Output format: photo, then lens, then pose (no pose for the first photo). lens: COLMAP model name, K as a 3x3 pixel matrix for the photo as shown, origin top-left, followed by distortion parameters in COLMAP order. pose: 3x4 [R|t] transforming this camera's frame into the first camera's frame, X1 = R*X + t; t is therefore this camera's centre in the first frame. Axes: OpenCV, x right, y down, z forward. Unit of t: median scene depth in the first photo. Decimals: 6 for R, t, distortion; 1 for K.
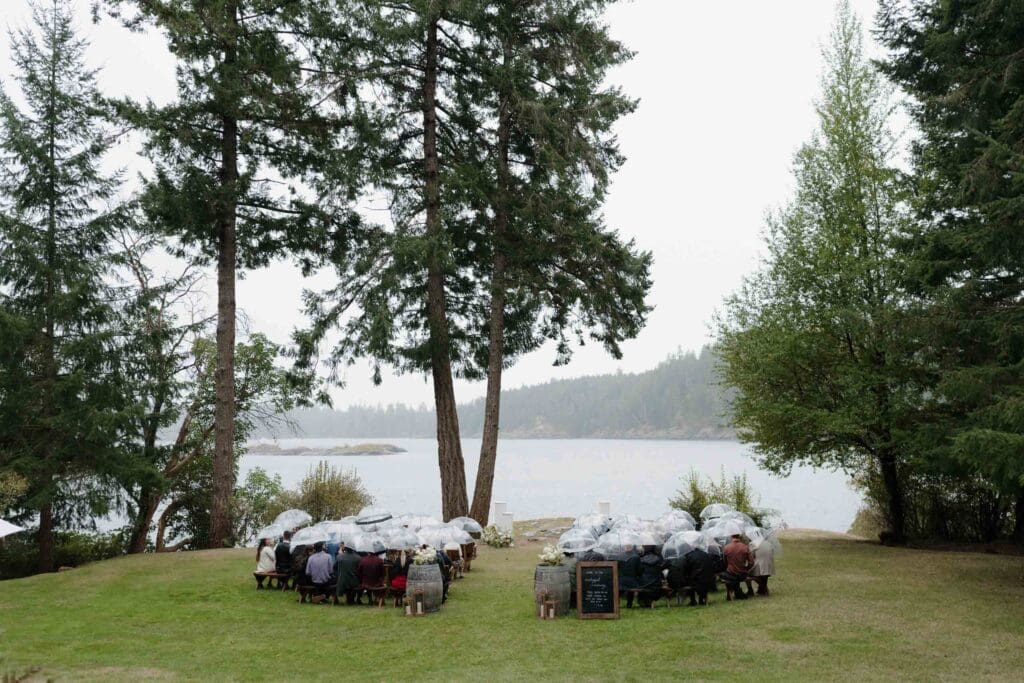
lens RADIAL K [[1001.1, 0, 512.5], [0, 1001.1, 379.2], [0, 0, 1]] dist [0.006938, 0.004389]
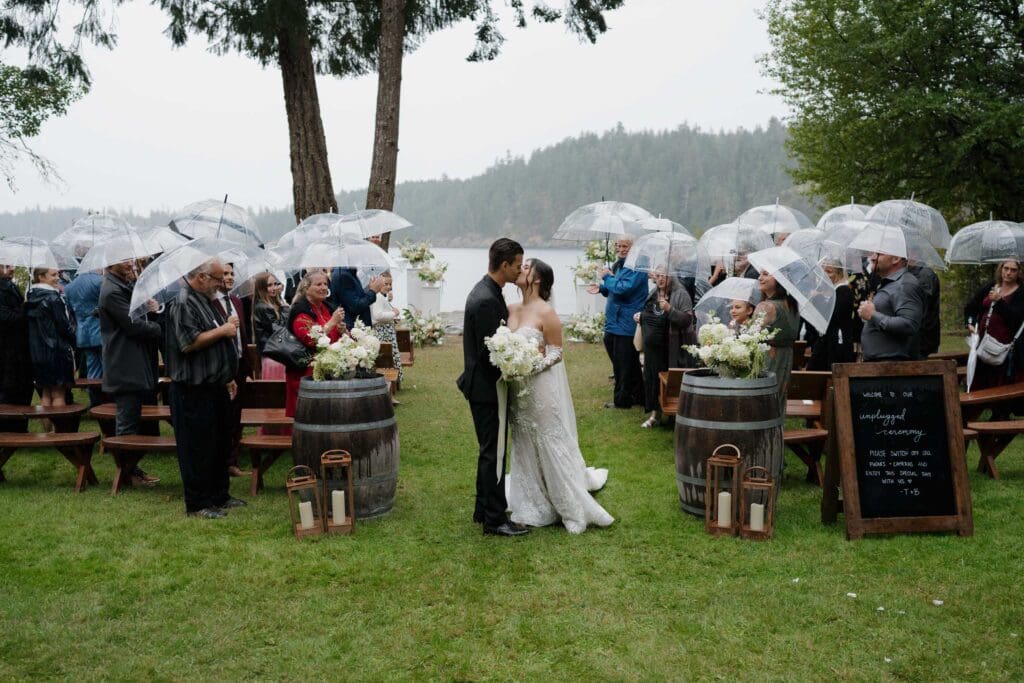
lens RADIAL K [[1001.1, 0, 512.5], [0, 1001.1, 379.2], [0, 0, 1]] dist [0.006938, 0.004389]
pose [[0.983792, -0.016216, 0.178577, -0.054251], [-0.017220, 0.982755, 0.184108, 0.071063], [-0.178483, -0.184199, 0.966548, 0.385940]]
